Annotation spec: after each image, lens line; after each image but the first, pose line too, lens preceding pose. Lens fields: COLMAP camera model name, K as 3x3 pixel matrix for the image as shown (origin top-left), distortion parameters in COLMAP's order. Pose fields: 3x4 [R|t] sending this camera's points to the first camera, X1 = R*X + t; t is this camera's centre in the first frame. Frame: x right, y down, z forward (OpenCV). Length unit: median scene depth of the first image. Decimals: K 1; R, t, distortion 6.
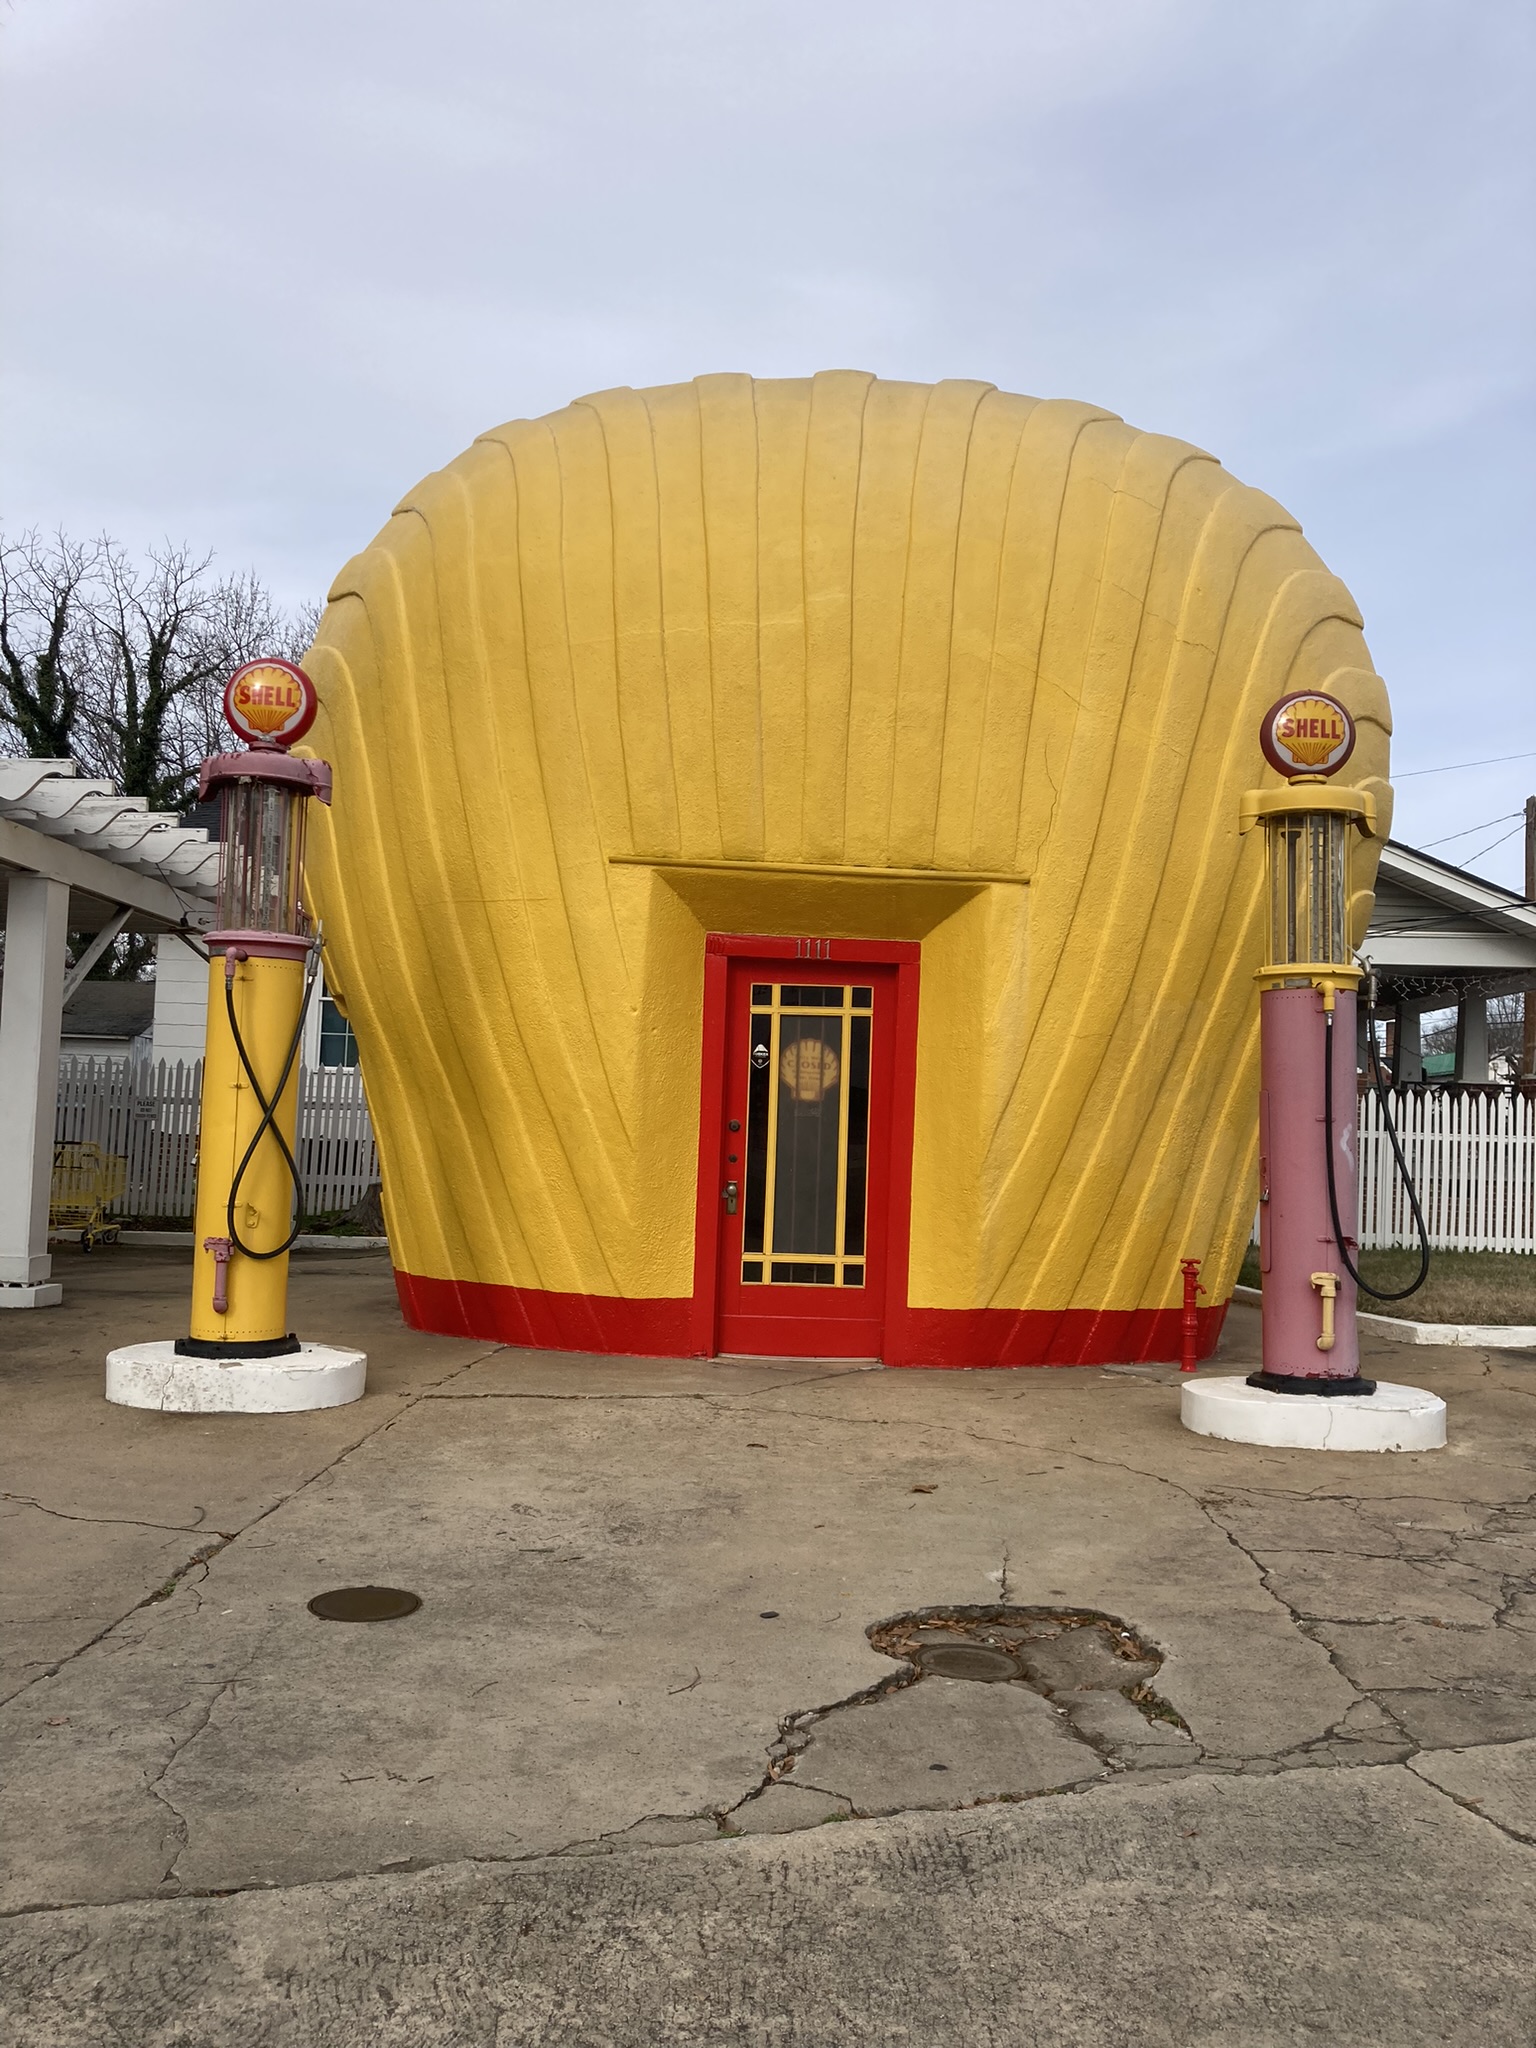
lens RADIAL K [[1741.6, 0, 768.0], [0, 1741.6, 1024.0], [0, 0, 1]] dist [0.152226, -0.007854]
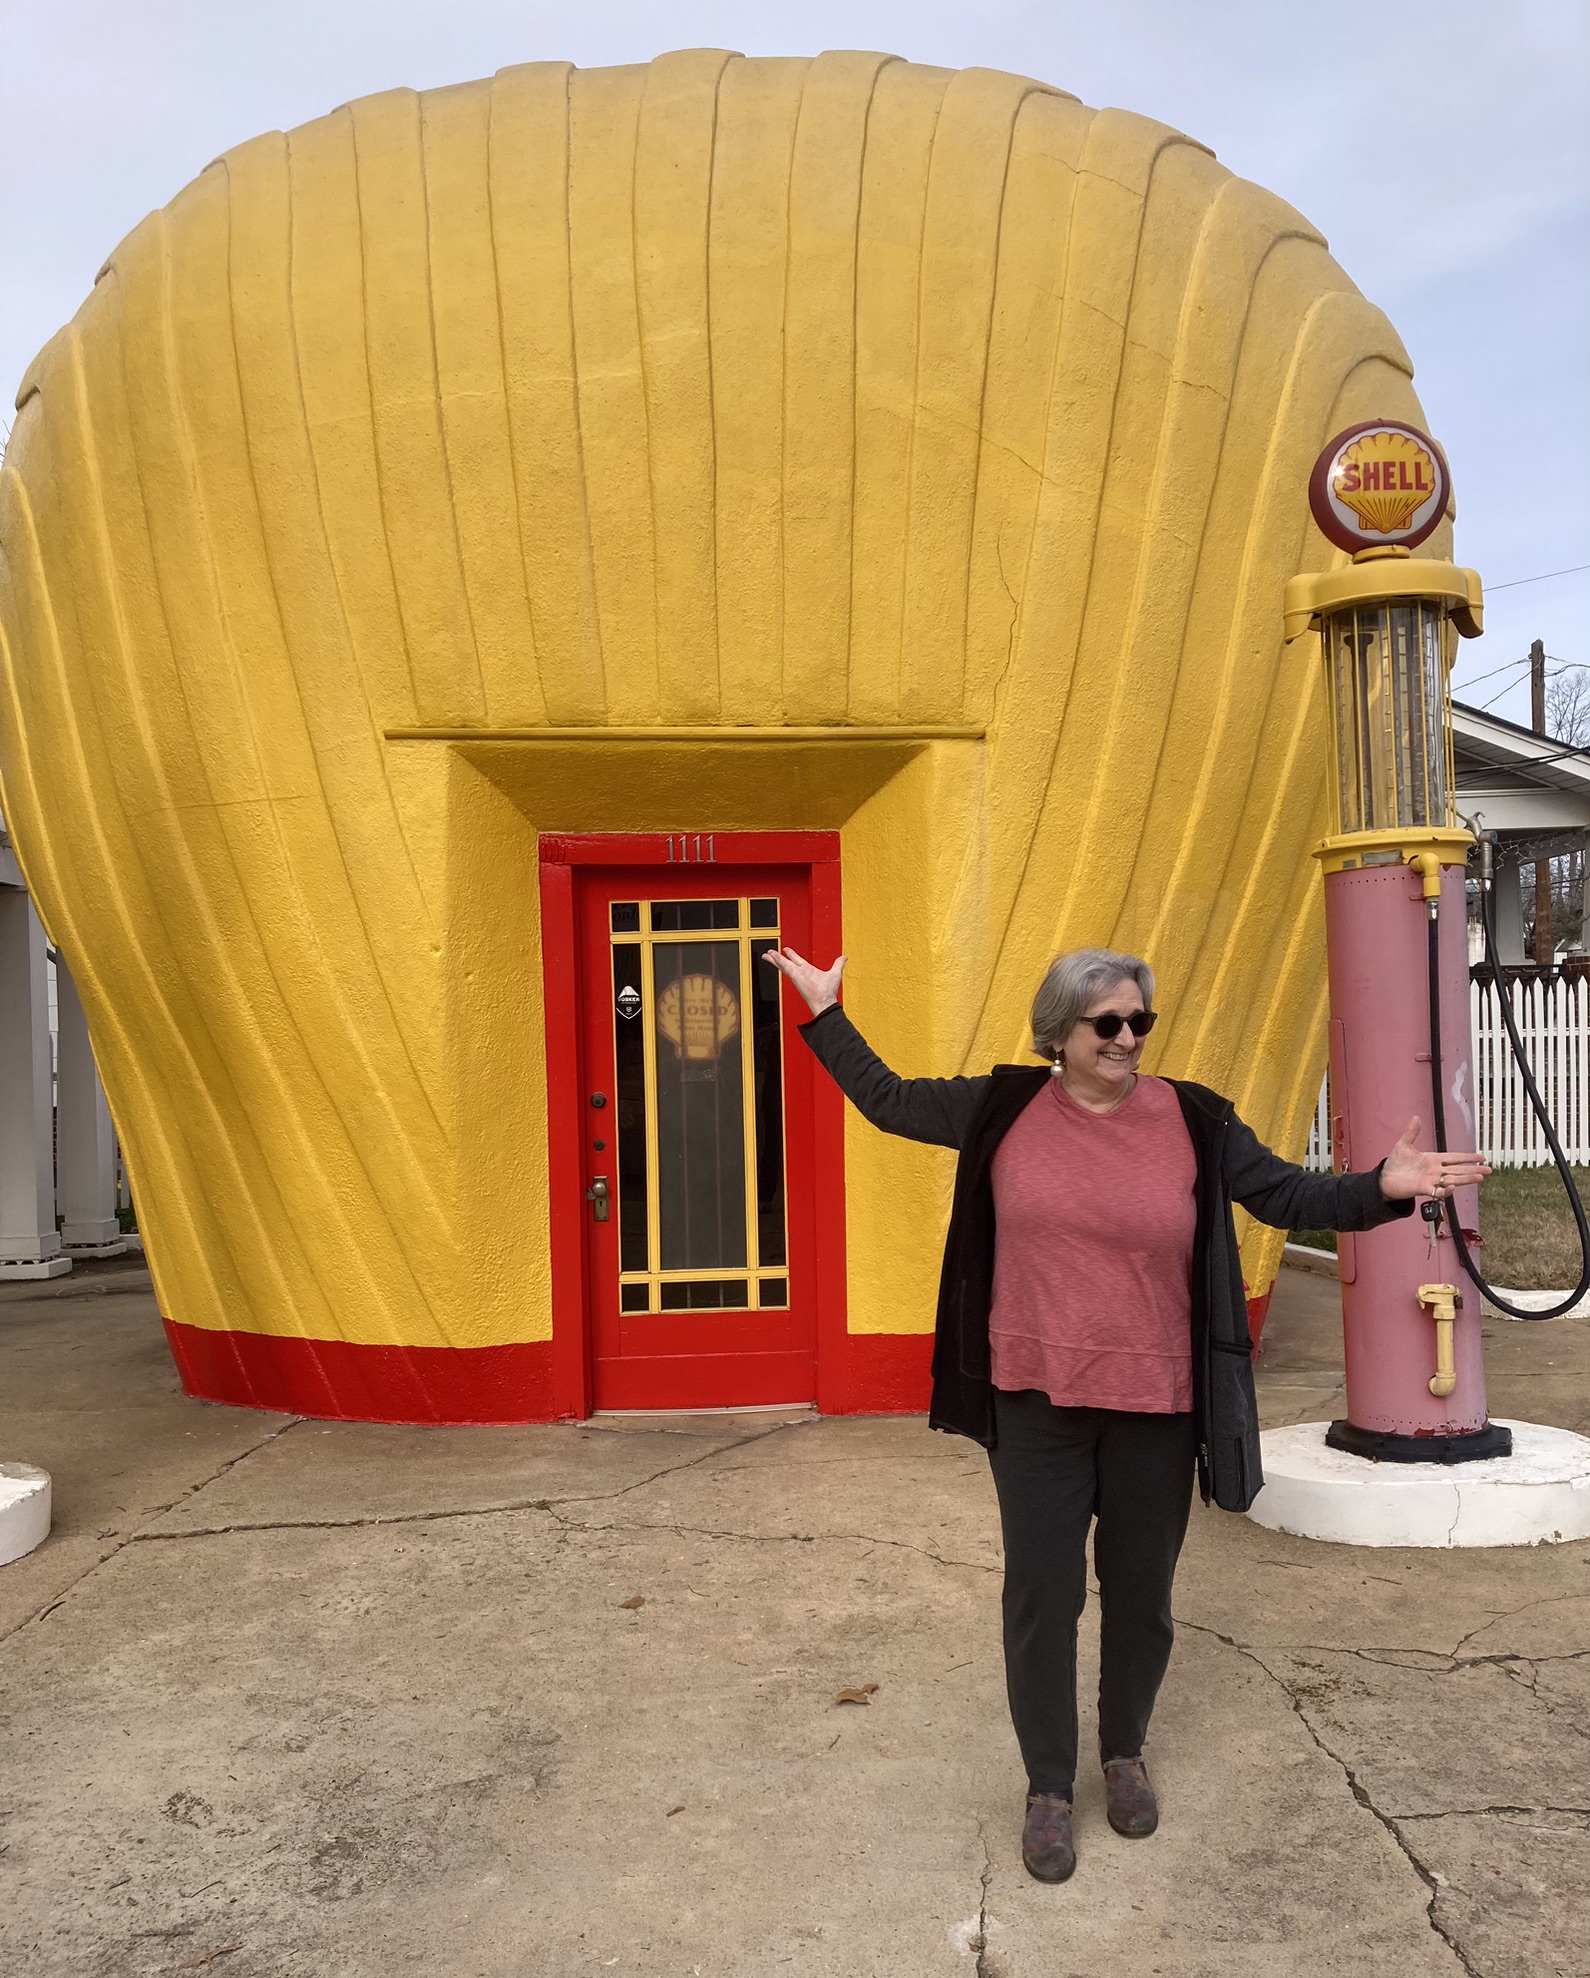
lens RADIAL K [[1696.3, 0, 802.3], [0, 1696.3, 1047.4], [0, 0, 1]] dist [0.053961, -0.005053]
pose [[0.997987, -0.058302, 0.024973, 0.050606], [0.056447, 0.995986, 0.069461, -0.007847], [-0.028922, -0.067911, 0.997272, 0.304624]]
